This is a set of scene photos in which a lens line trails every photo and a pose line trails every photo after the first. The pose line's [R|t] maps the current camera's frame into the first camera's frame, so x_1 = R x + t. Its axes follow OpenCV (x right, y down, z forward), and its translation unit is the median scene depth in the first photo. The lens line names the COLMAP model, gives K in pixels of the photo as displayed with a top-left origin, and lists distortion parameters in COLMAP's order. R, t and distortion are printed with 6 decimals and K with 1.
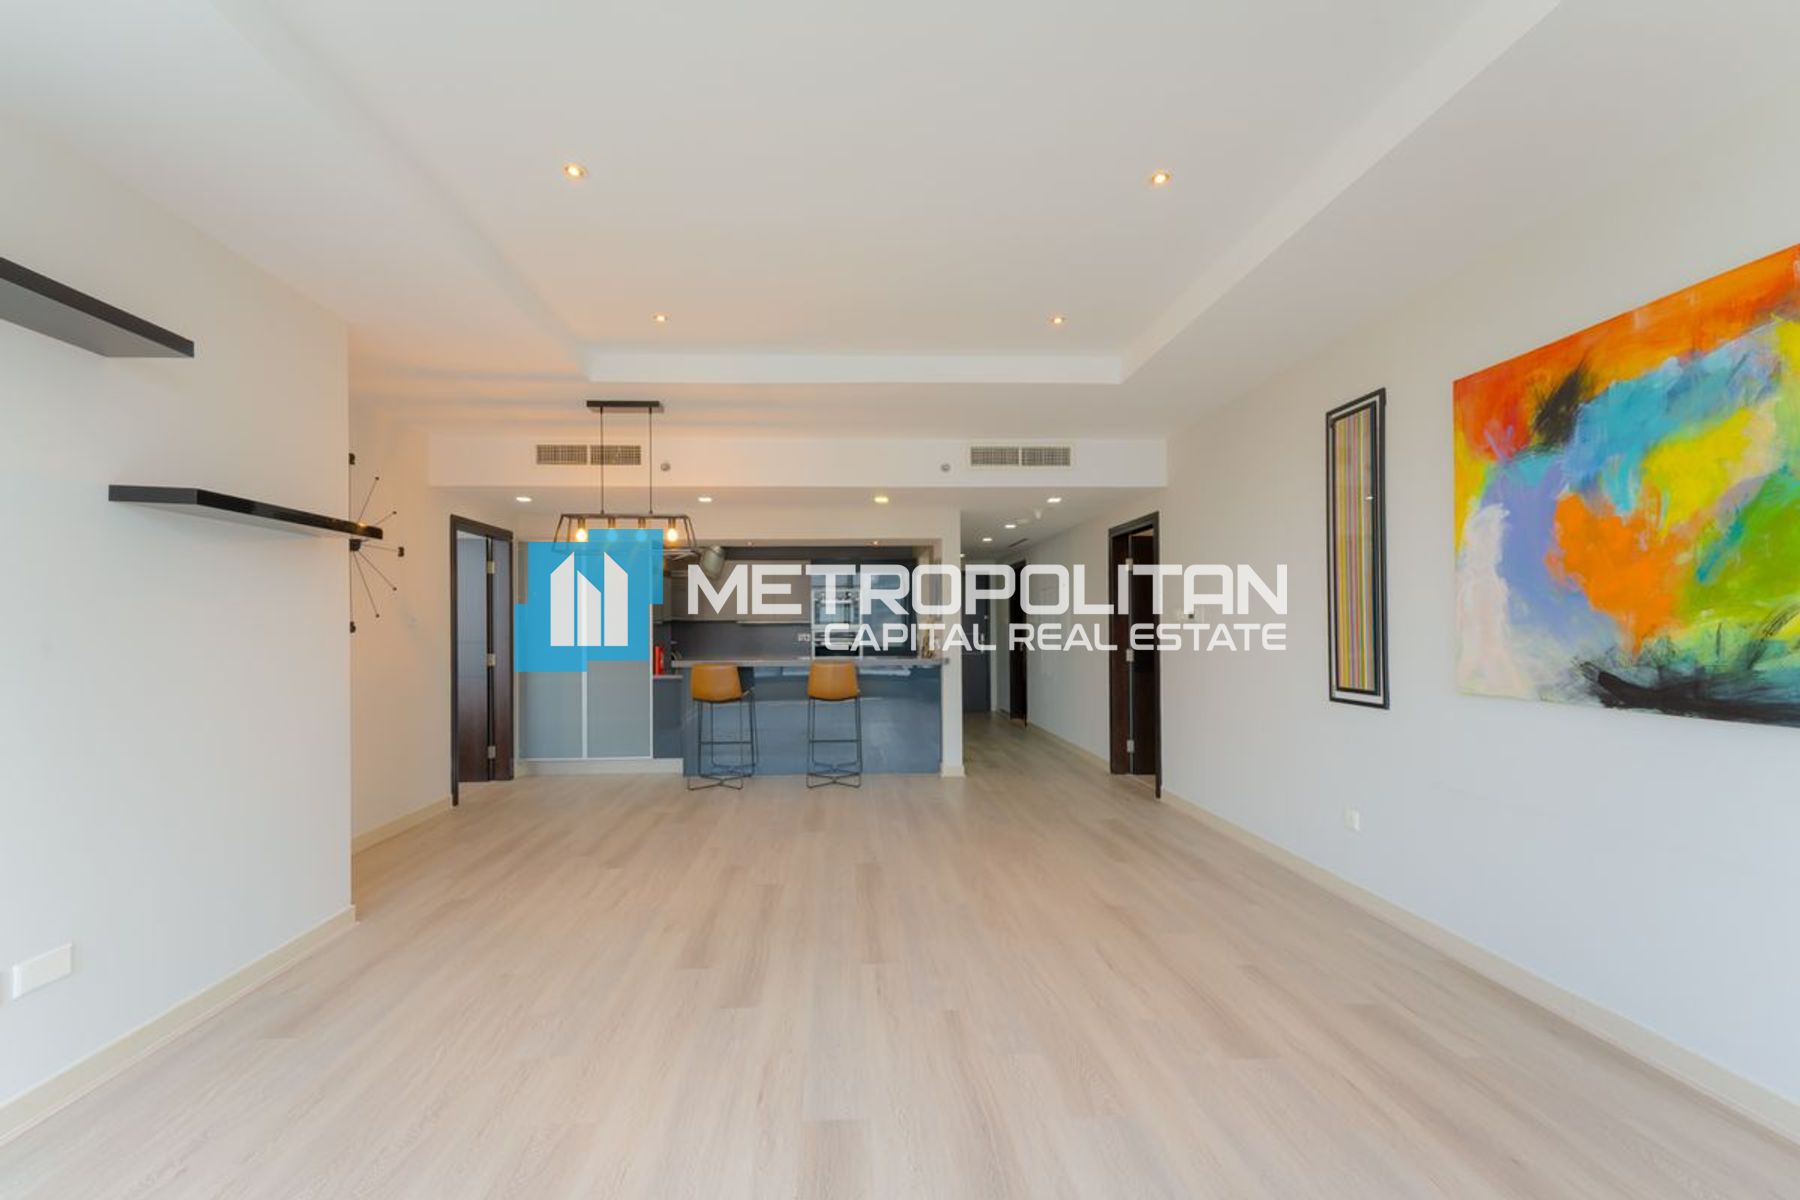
lens RADIAL K [[732.6, 0, 897.1], [0, 732.6, 614.0], [0, 0, 1]] dist [0.001468, -0.000158]
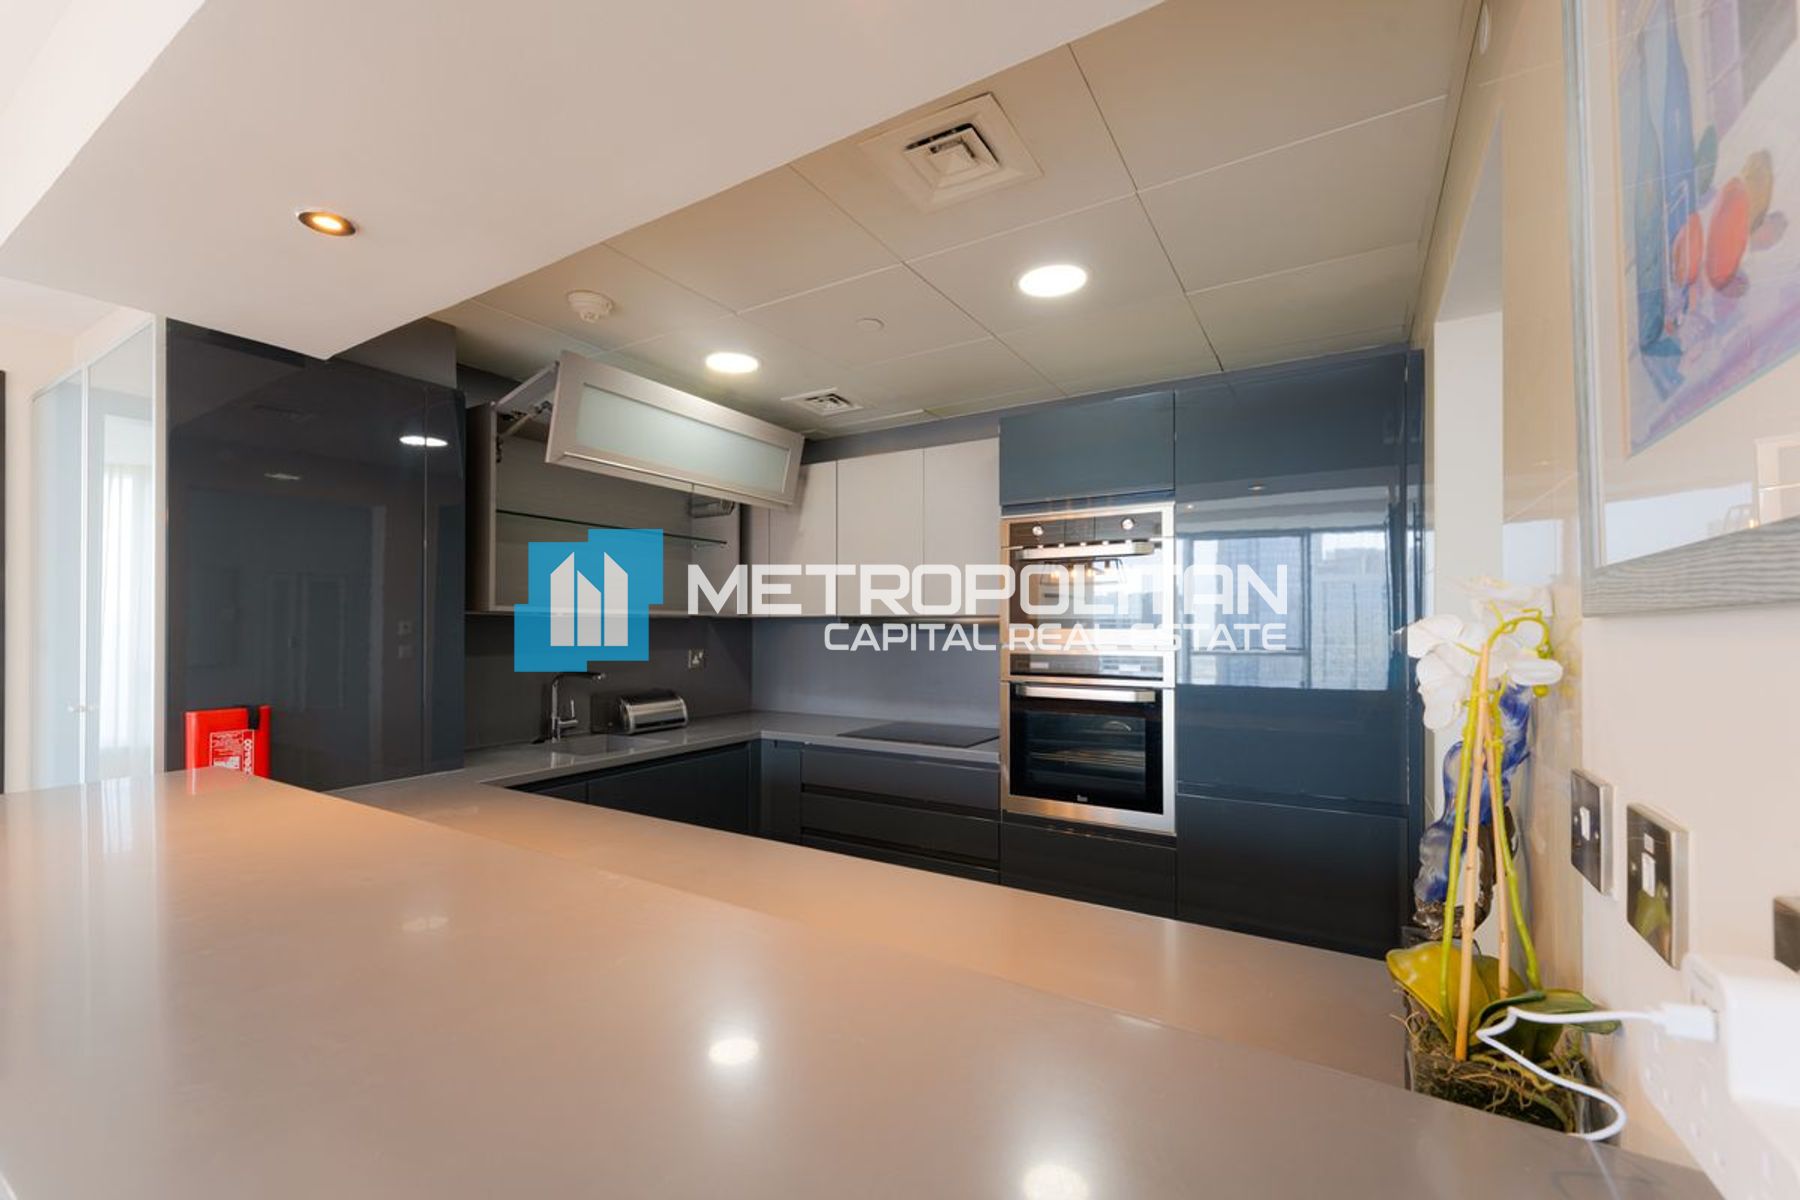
lens RADIAL K [[733.5, 0, 880.2], [0, 733.5, 627.5], [0, 0, 1]] dist [0.015035, -0.000581]
pose [[0.801812, 0.009407, -0.597502, 0.045007], [0.005550, 0.999716, 0.023187, 0.009786], [0.597551, -0.021907, 0.801532, 1.077474]]
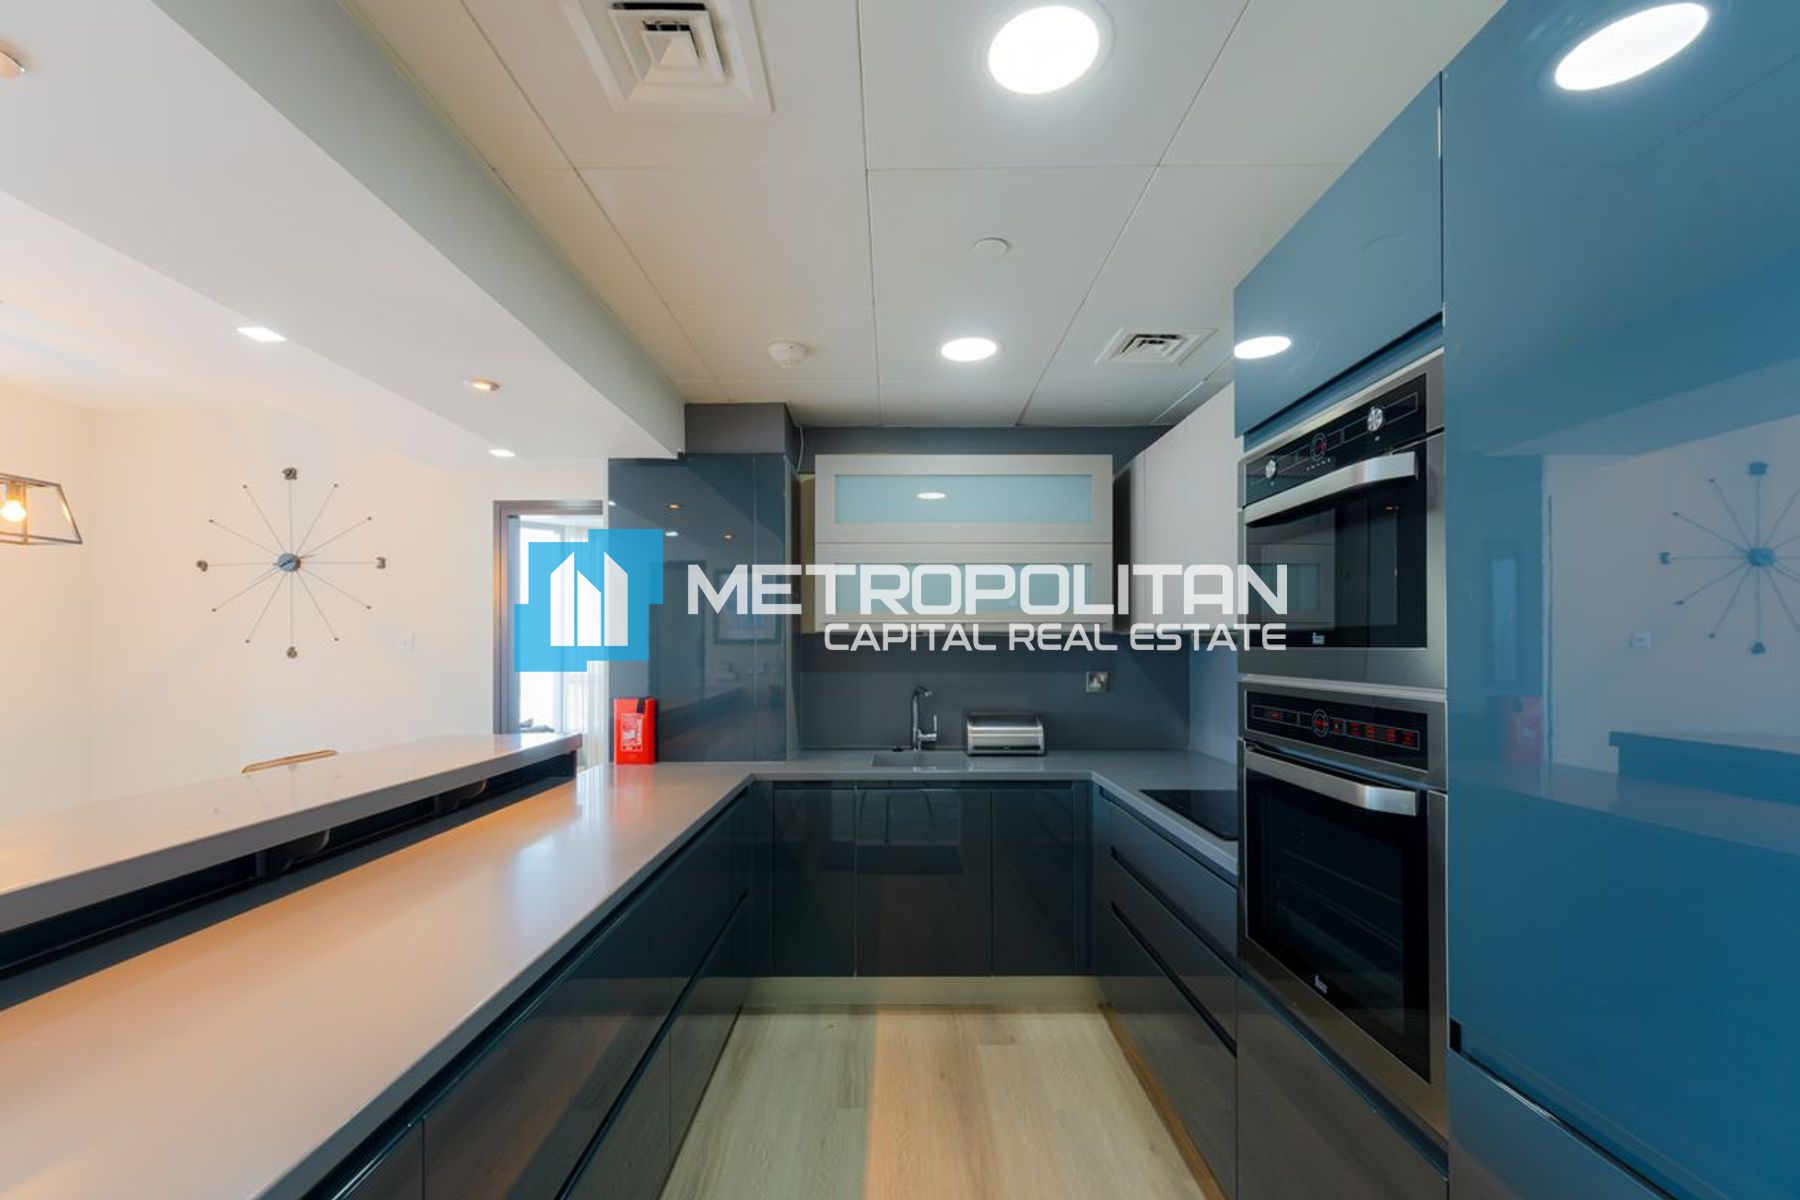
lens RADIAL K [[746.8, 0, 898.6], [0, 746.8, 645.8], [0, 0, 1]] dist [-0.001927, -0.000489]
pose [[-0.073155, 0.009305, -0.997277, 0.117376], [0.023717, 0.999690, 0.007587, 0.015676], [0.997039, -0.023097, -0.073353, 1.396444]]
